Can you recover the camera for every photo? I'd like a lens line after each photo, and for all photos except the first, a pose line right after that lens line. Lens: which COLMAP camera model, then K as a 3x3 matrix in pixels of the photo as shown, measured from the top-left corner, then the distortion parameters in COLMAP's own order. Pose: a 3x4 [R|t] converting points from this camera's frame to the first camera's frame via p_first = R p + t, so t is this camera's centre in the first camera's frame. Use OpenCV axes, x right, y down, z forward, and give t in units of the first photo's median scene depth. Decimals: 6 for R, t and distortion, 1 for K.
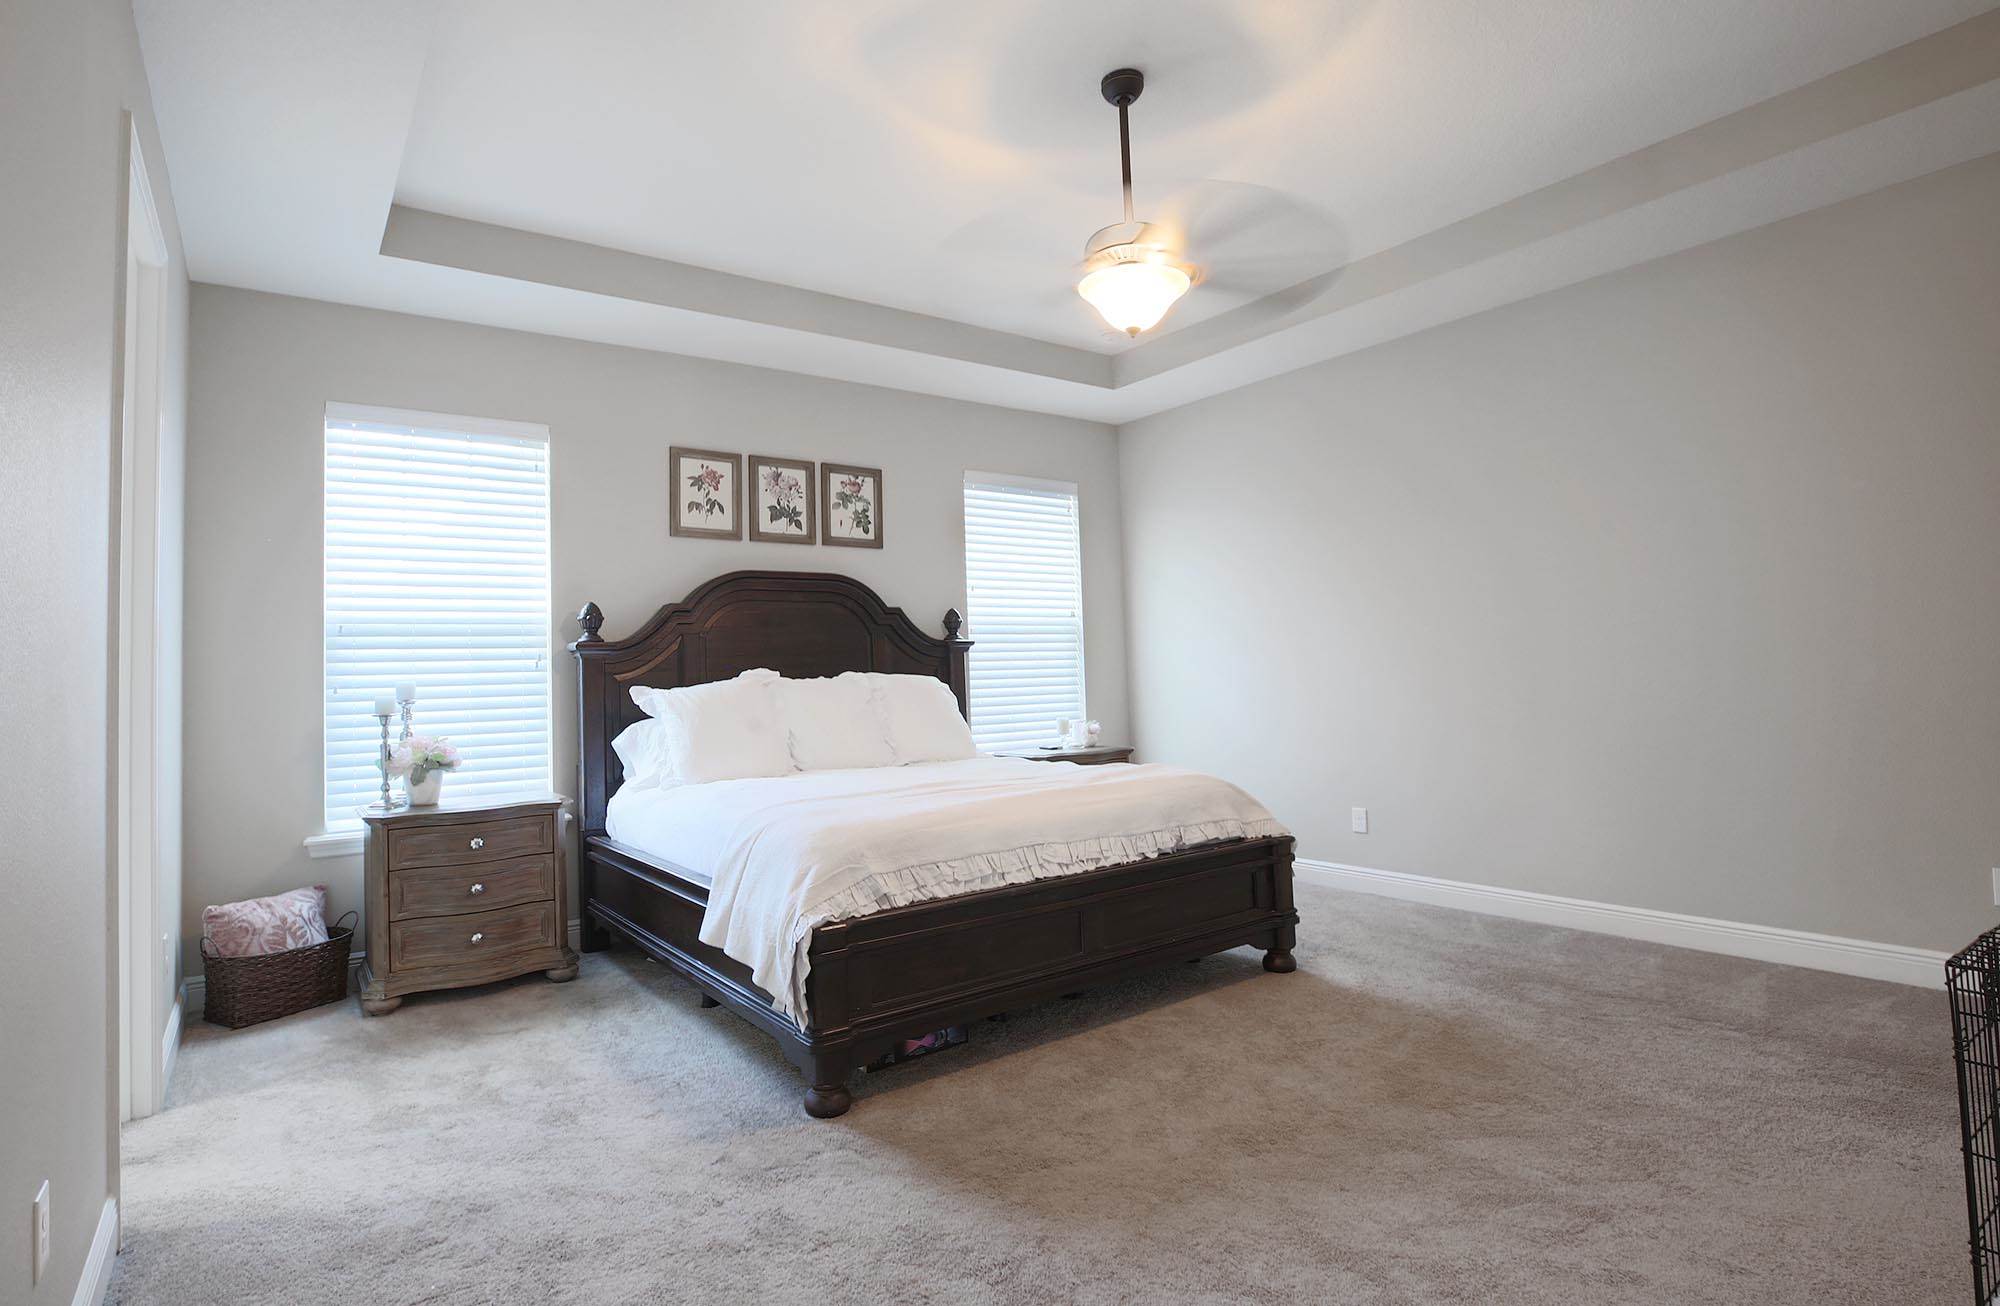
lens RADIAL K [[995.7, 0, 1012.1], [0, 995.7, 631.5], [0, 0, 1]] dist [-0.045655, 0.013916]
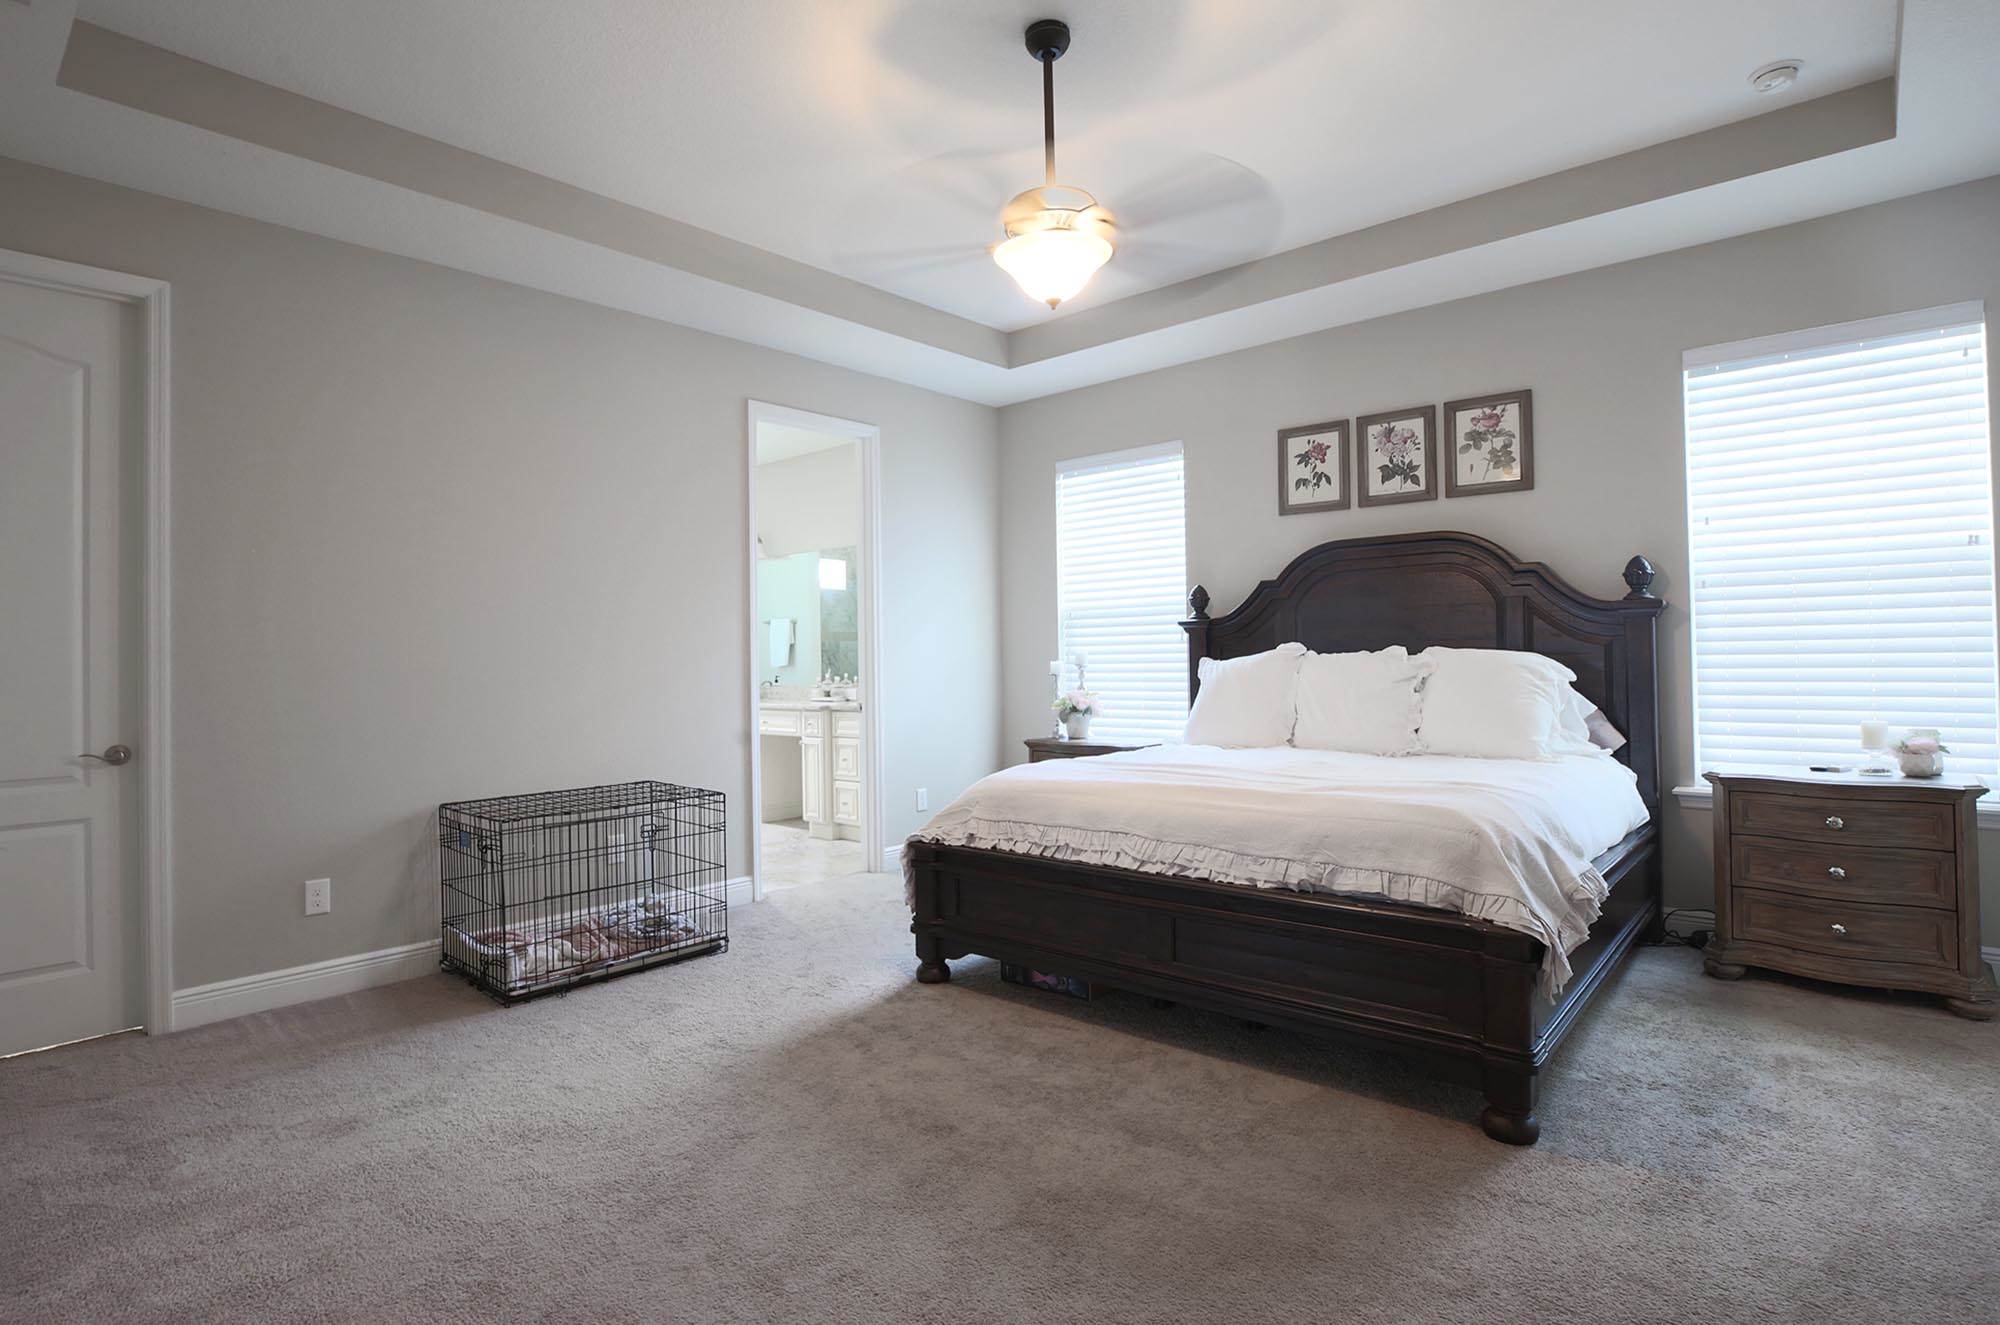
lens RADIAL K [[1048.7, 0, 1000.0], [0, 1048.7, 662.5], [0, 0, 1]] dist [-0.049770, 0.000683]
pose [[0.202866, 0.030674, -0.978726, 0.664509], [0.055229, 0.997560, 0.042712, -0.003491], [0.977648, -0.062719, 0.200677, 0.449562]]
